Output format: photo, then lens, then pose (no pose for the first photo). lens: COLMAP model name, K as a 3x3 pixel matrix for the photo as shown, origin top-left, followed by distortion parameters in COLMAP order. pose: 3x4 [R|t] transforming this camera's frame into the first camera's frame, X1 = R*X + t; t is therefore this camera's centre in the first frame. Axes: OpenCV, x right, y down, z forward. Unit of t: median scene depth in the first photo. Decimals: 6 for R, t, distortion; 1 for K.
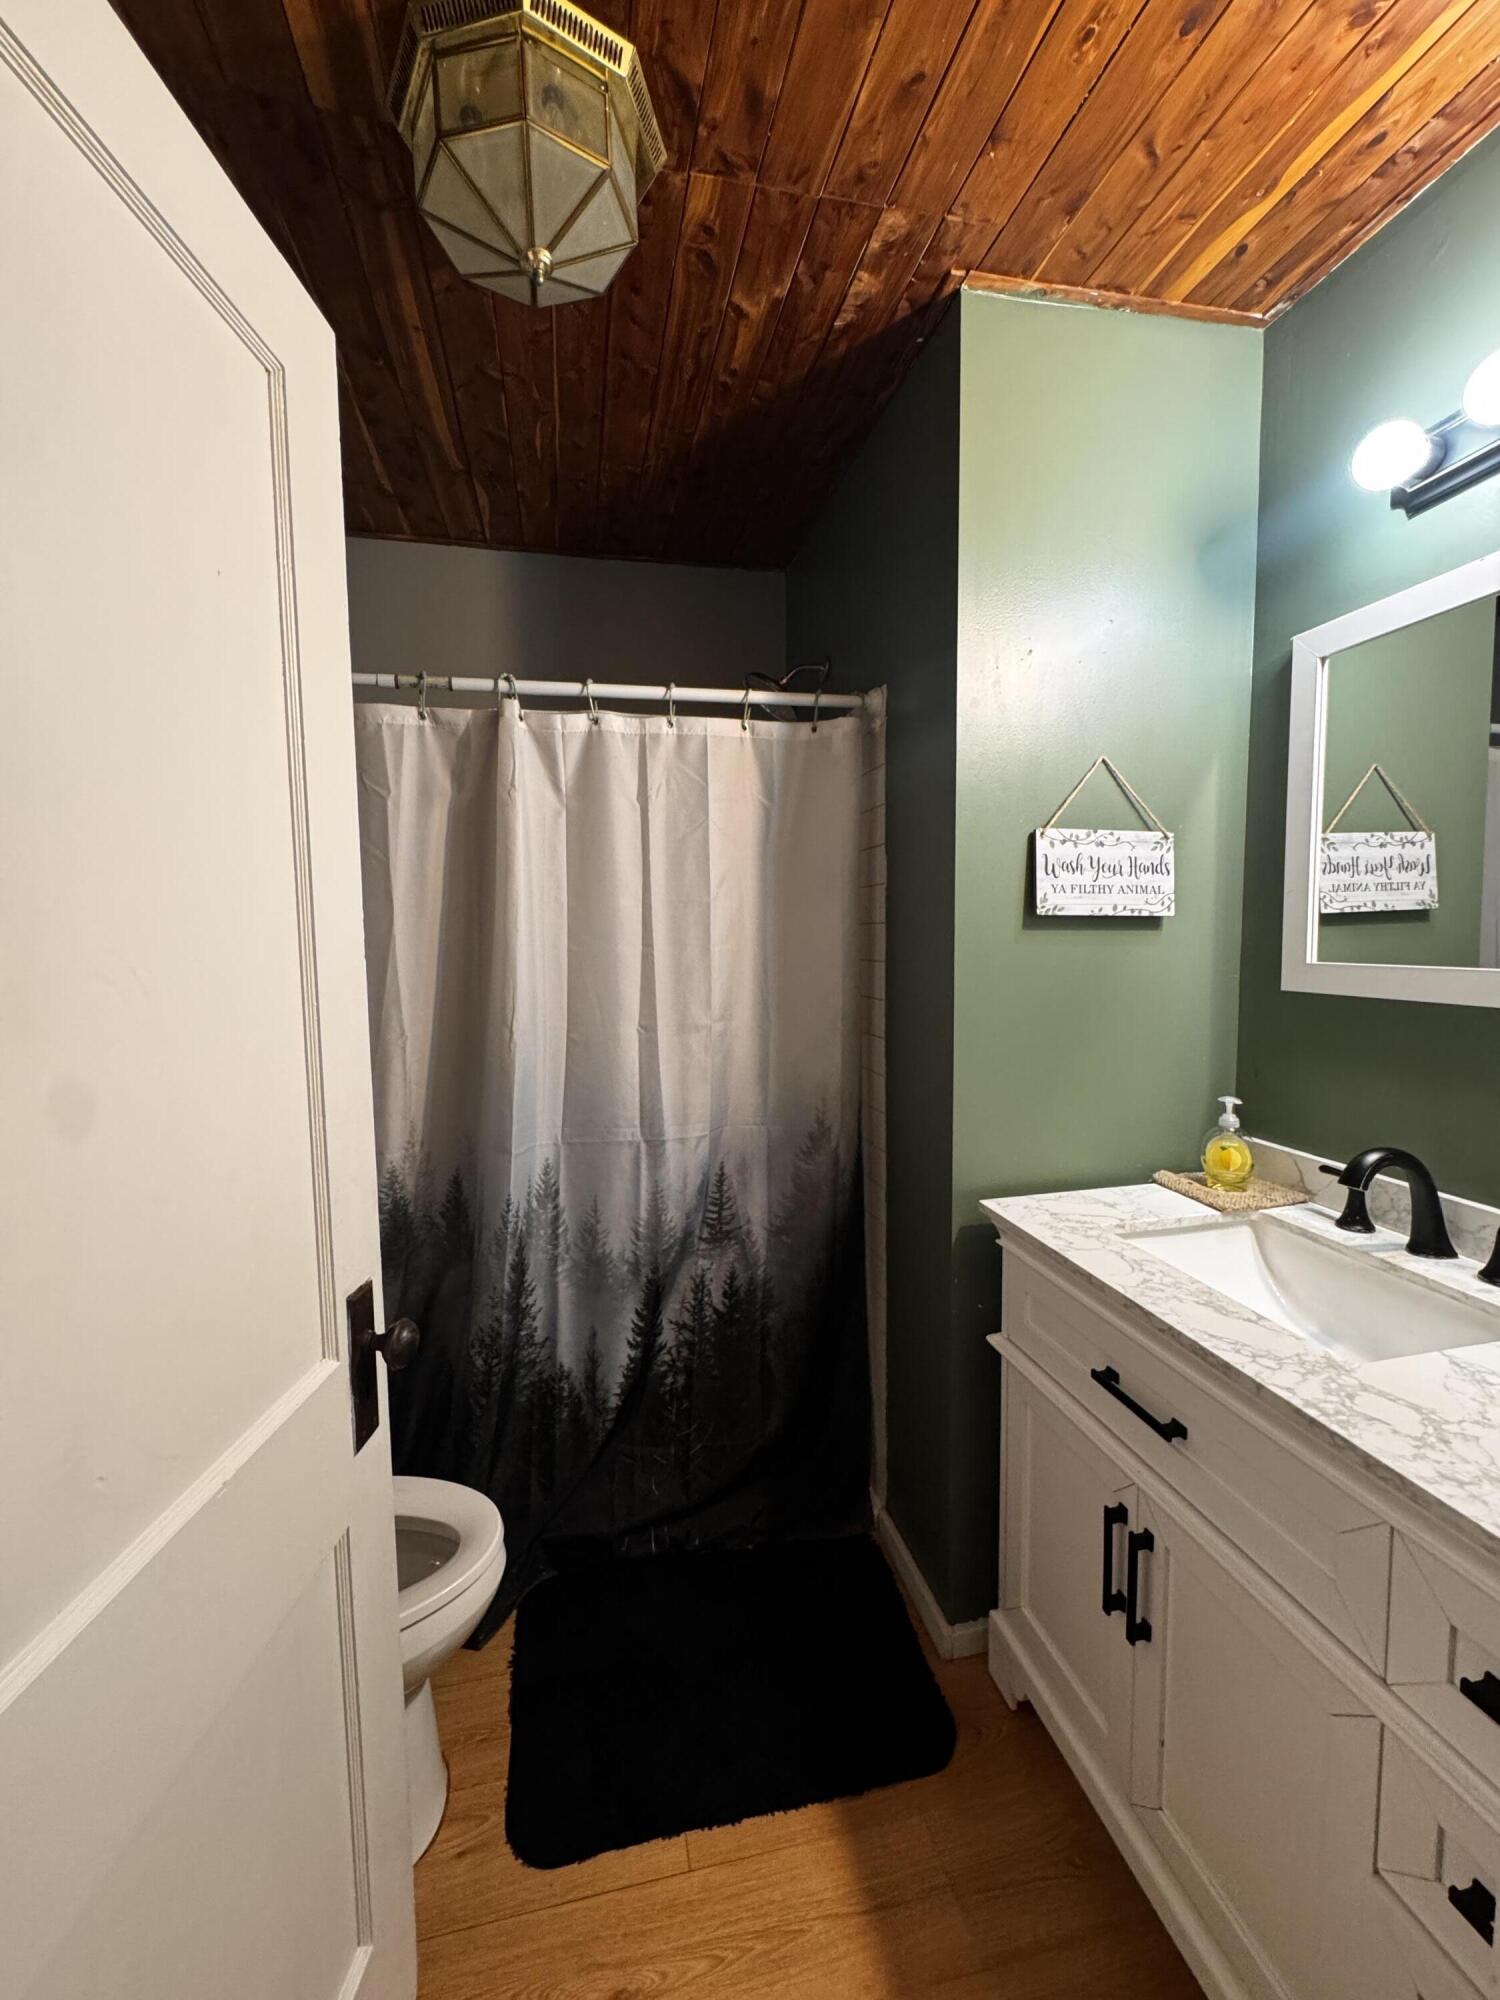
lens RADIAL K [[798.2, 0, 743.8], [0, 798.2, 993.4], [0, 0, 1]] dist [-0.002010, -0.000240]
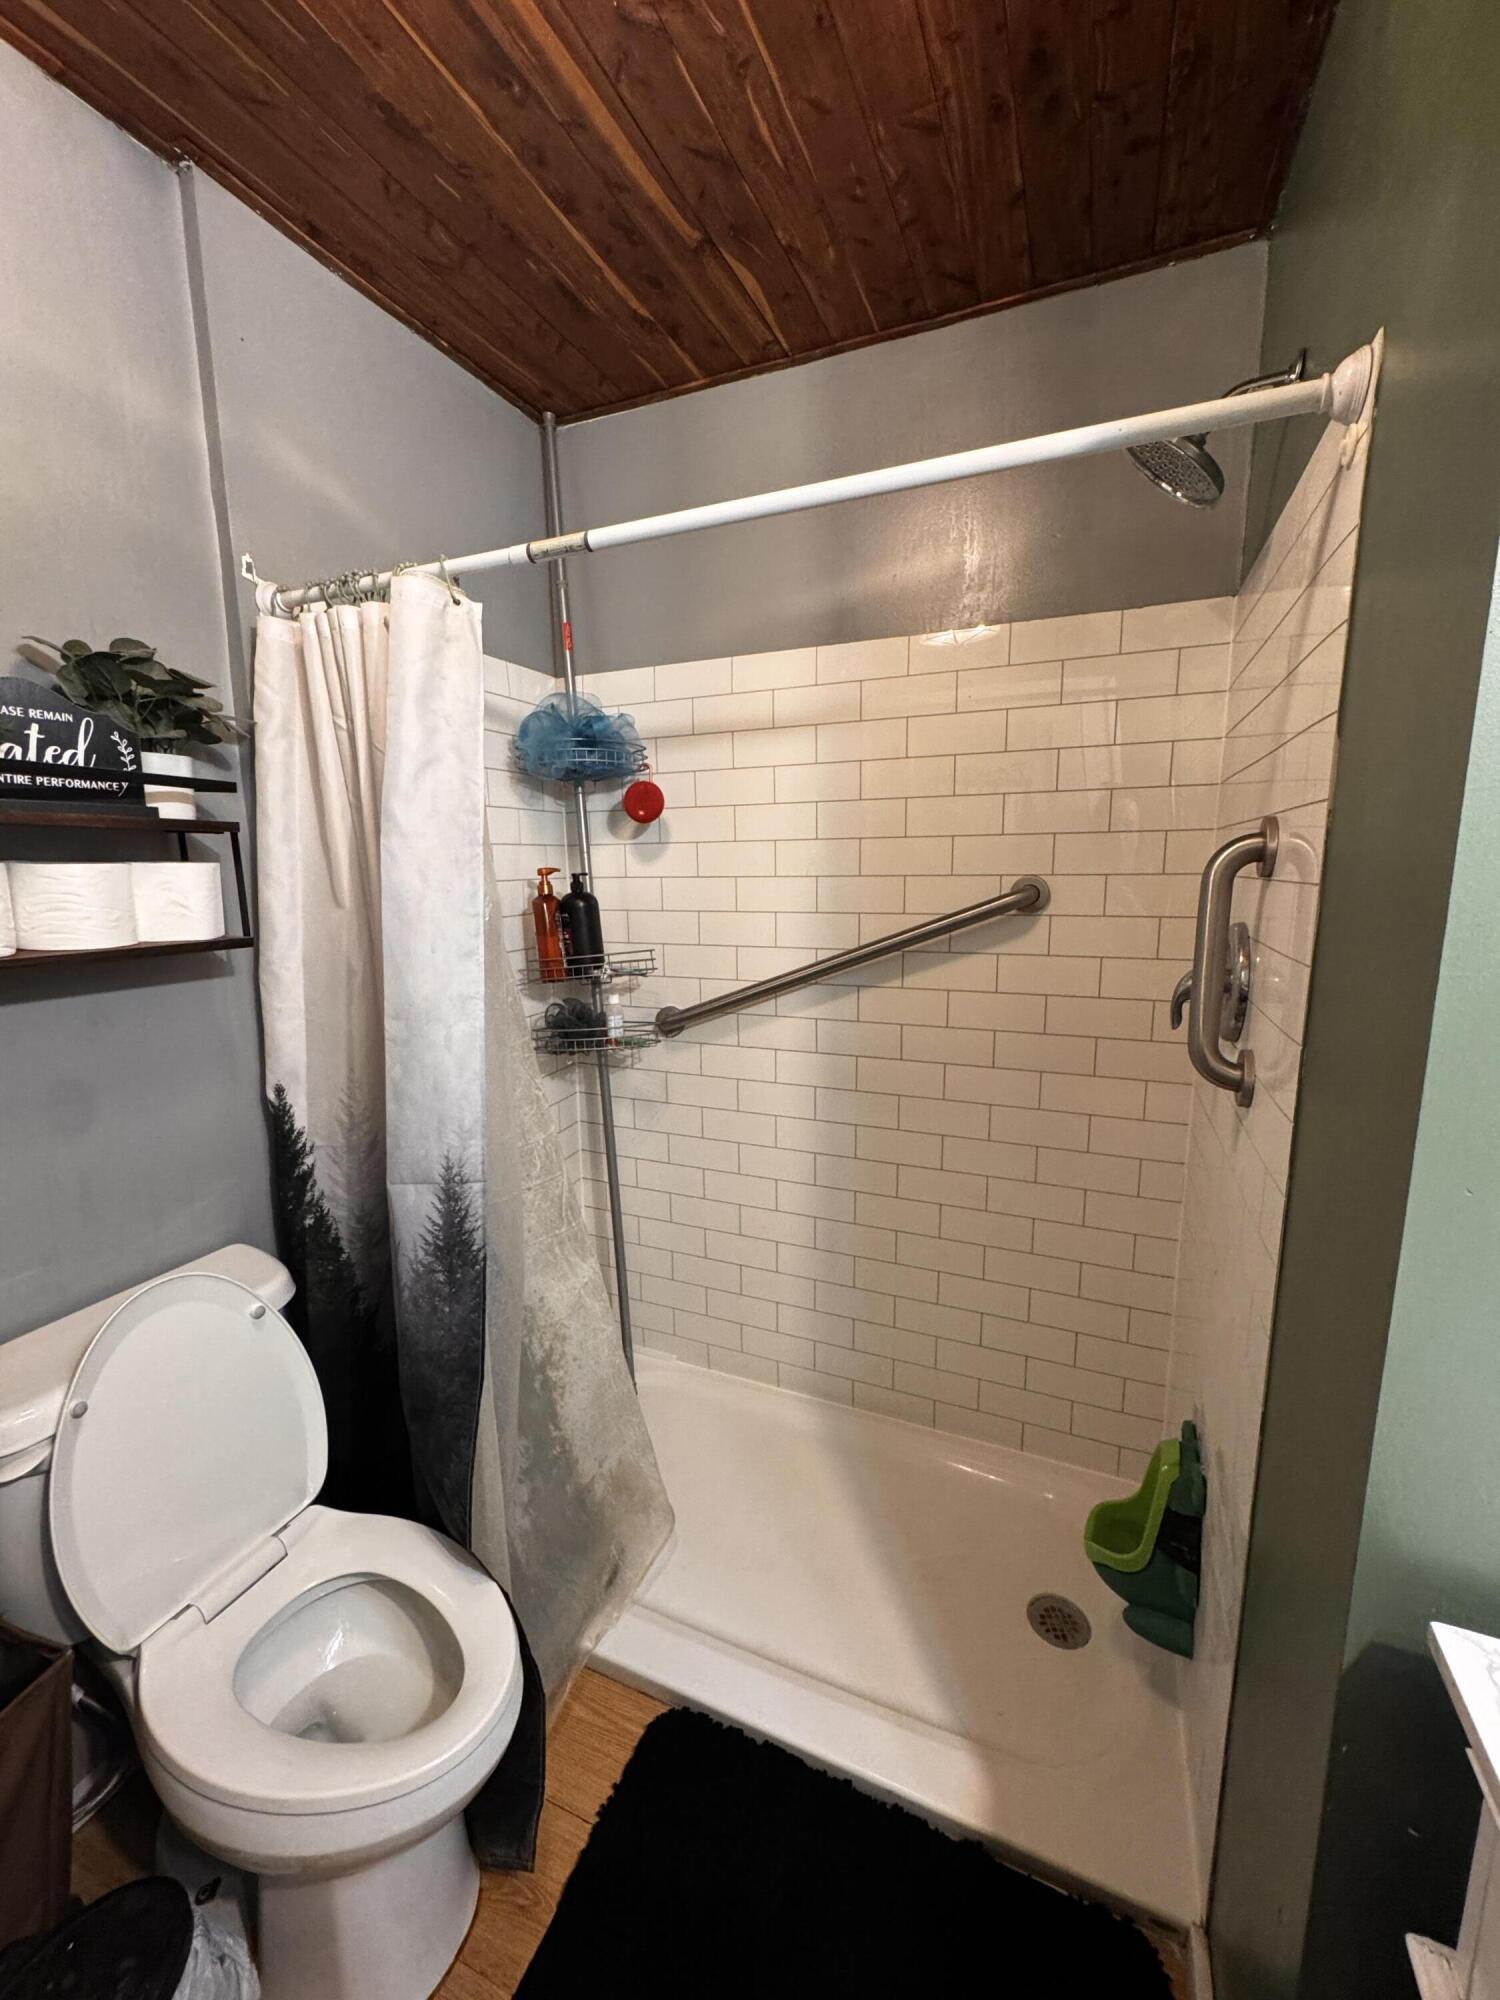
lens RADIAL K [[798.2, 0, 751.4], [0, 798.2, 1003.2], [0, 0, 1]] dist [-0.002010, -0.000240]
pose [[0.811735, 0.100361, -0.575337, 0.181009], [-0.042742, 0.992691, 0.112861, -0.055479], [0.582459, -0.067022, 0.810092, 0.420897]]
